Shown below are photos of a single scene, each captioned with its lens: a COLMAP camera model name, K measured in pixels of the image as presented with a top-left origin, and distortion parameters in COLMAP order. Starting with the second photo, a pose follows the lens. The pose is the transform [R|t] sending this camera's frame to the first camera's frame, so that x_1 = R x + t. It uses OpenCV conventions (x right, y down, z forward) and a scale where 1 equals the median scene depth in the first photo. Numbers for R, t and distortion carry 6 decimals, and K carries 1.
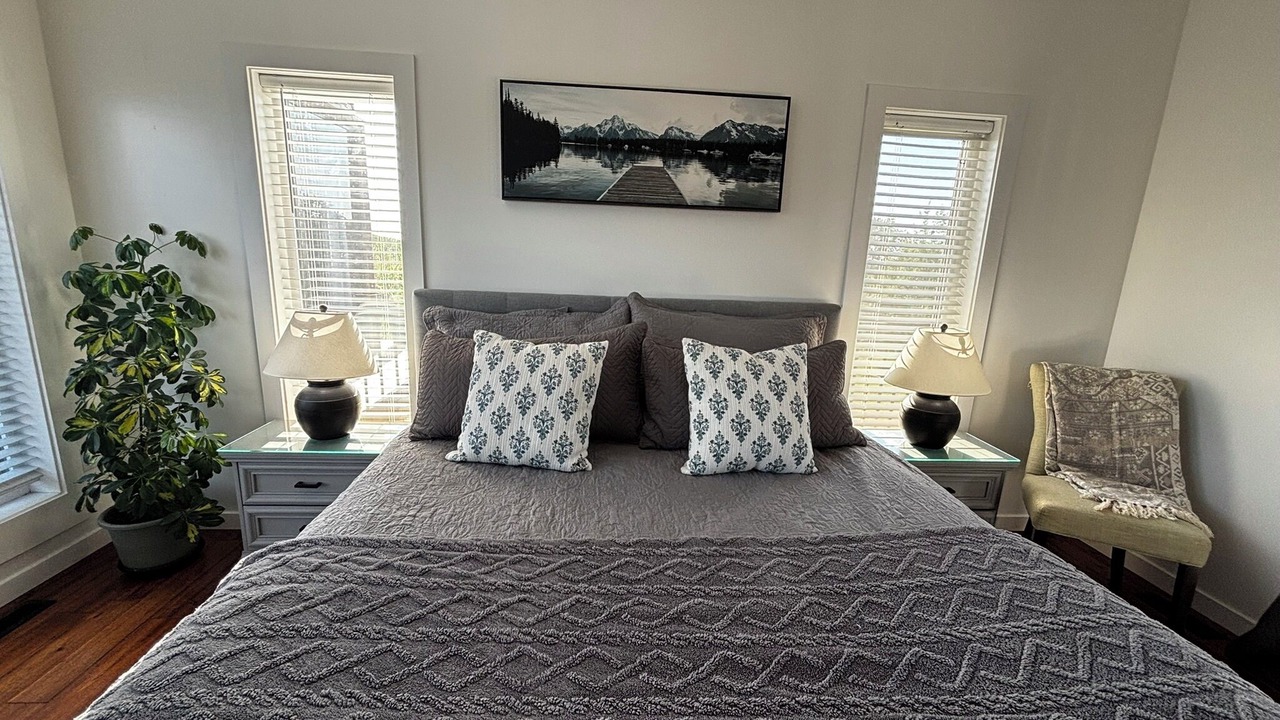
lens RADIAL K [[515.3, 0, 640.0], [0, 515.3, 360.0], [0, 0, 1]] dist [-0.006370, 0.000731]
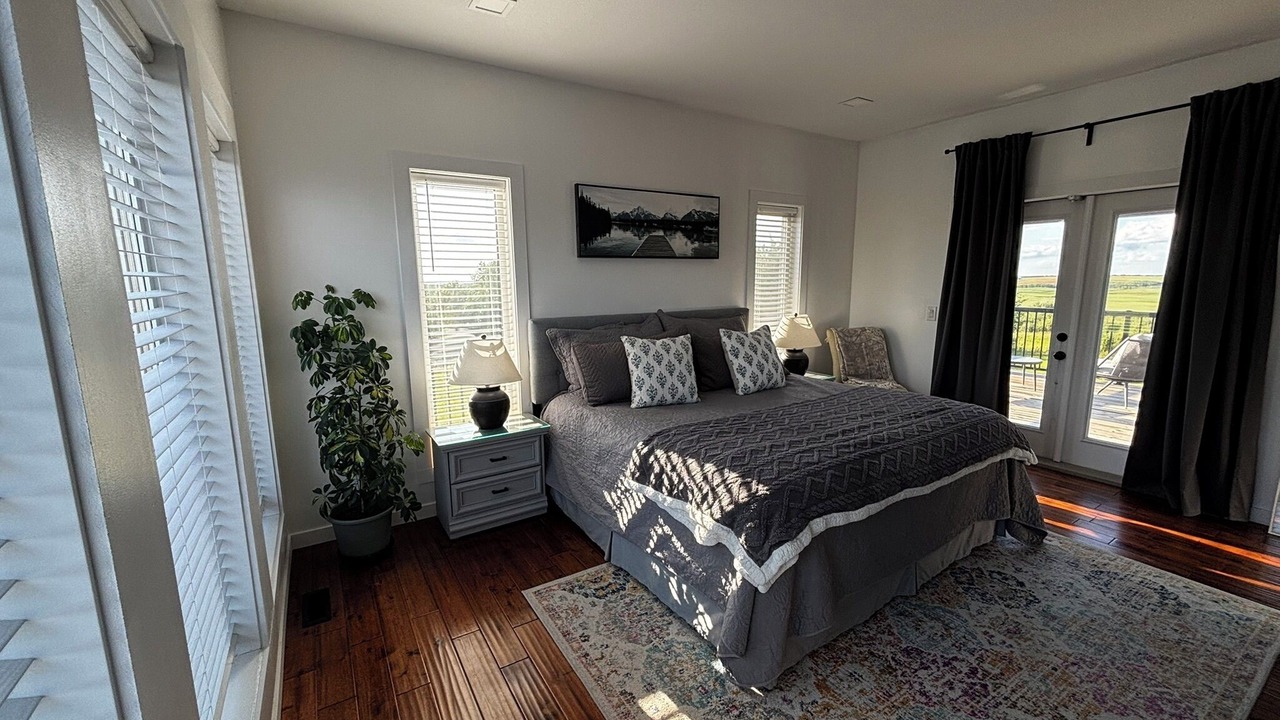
lens RADIAL K [[515.3, 0, 640.0], [0, 515.3, 360.0], [0, 0, 1]] dist [-0.006370, 0.000731]
pose [[0.876409, -0.125321, 0.464975, -0.877584], [0.144286, 0.989522, -0.005259, 0.031535], [-0.459444, 0.071698, 0.885308, -0.448989]]
